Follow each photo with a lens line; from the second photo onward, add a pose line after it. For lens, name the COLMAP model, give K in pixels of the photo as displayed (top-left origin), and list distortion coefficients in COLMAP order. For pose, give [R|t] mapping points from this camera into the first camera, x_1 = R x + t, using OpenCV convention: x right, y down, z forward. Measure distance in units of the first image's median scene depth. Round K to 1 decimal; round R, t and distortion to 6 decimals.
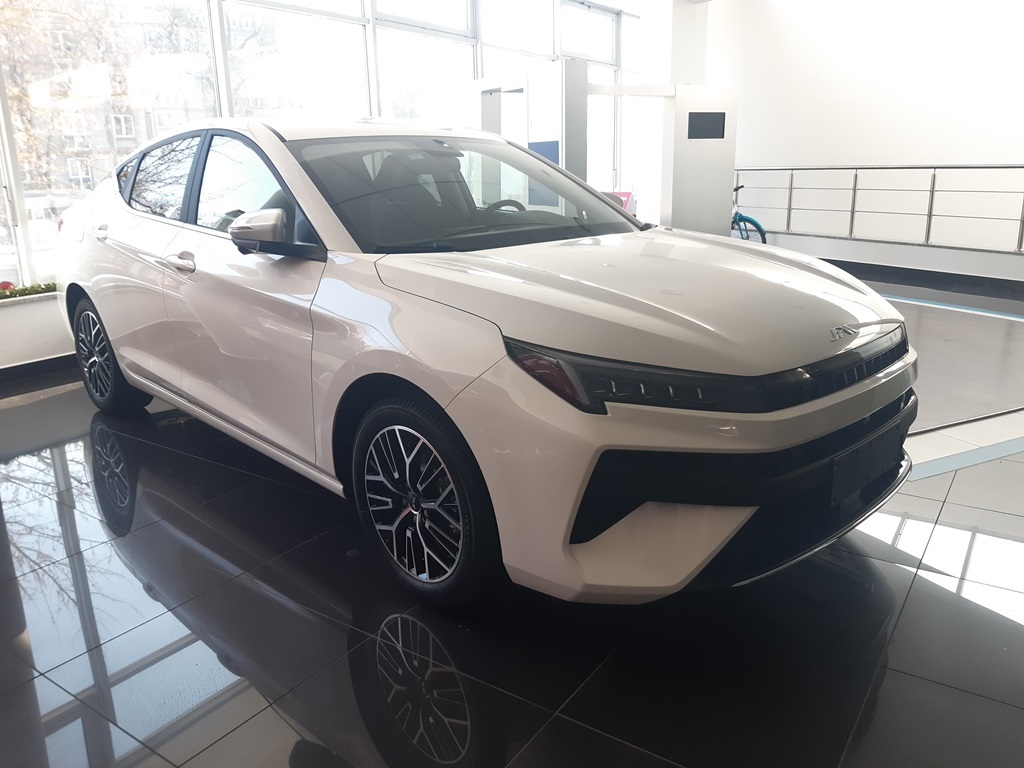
lens RADIAL K [[785.4, 0, 512.0], [0, 785.4, 384.0], [0, 0, 1]] dist [0.063627, -0.119390]
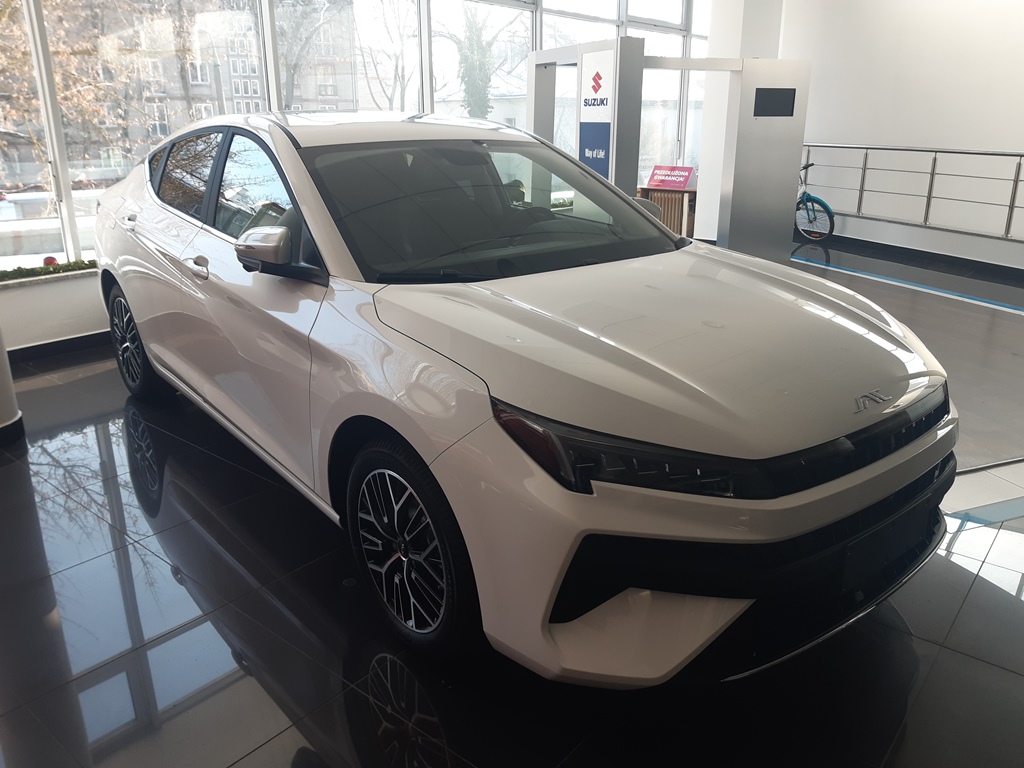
lens RADIAL K [[785.4, 0, 512.0], [0, 785.4, 384.0], [0, 0, 1]] dist [0.063627, -0.119390]
pose [[0.996051, 0.047206, -0.075198, 0.055535], [-0.042958, 0.997441, 0.057142, -0.086369], [0.077703, -0.053686, 0.995530, 0.047352]]
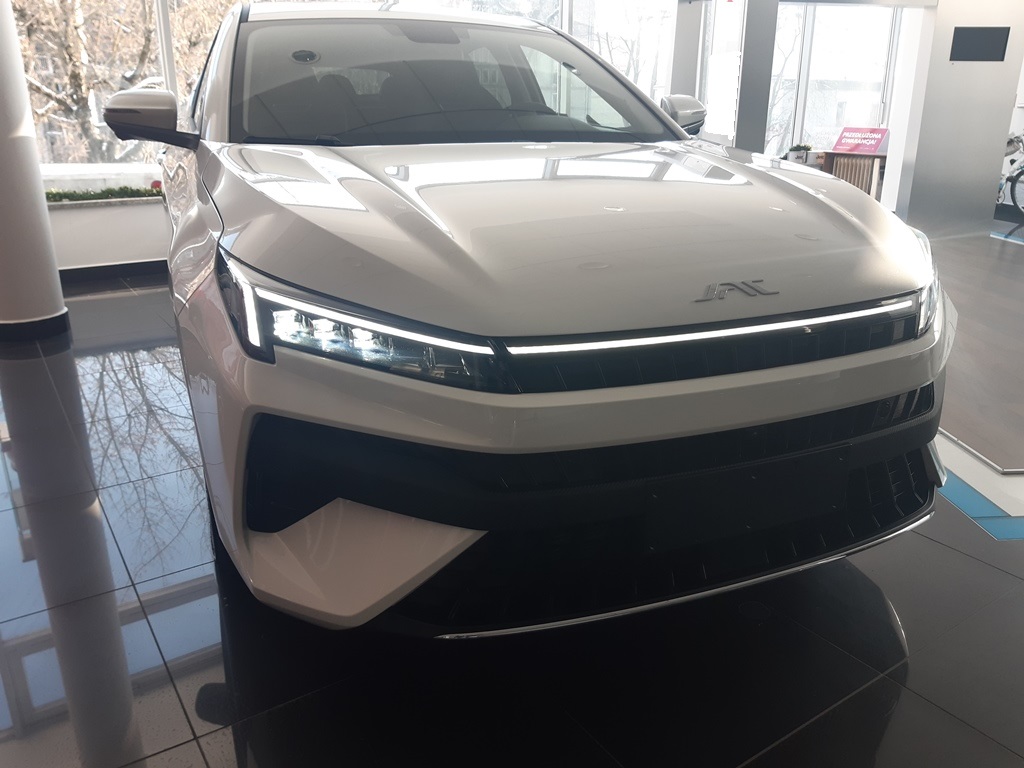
lens RADIAL K [[785.4, 0, 512.0], [0, 785.4, 384.0], [0, 0, 1]] dist [0.063627, -0.119390]
pose [[0.929448, 0.141985, -0.340539, 0.346764], [-0.118702, 0.988989, 0.088372, -0.018200], [0.349337, -0.041715, 0.936068, 0.252474]]
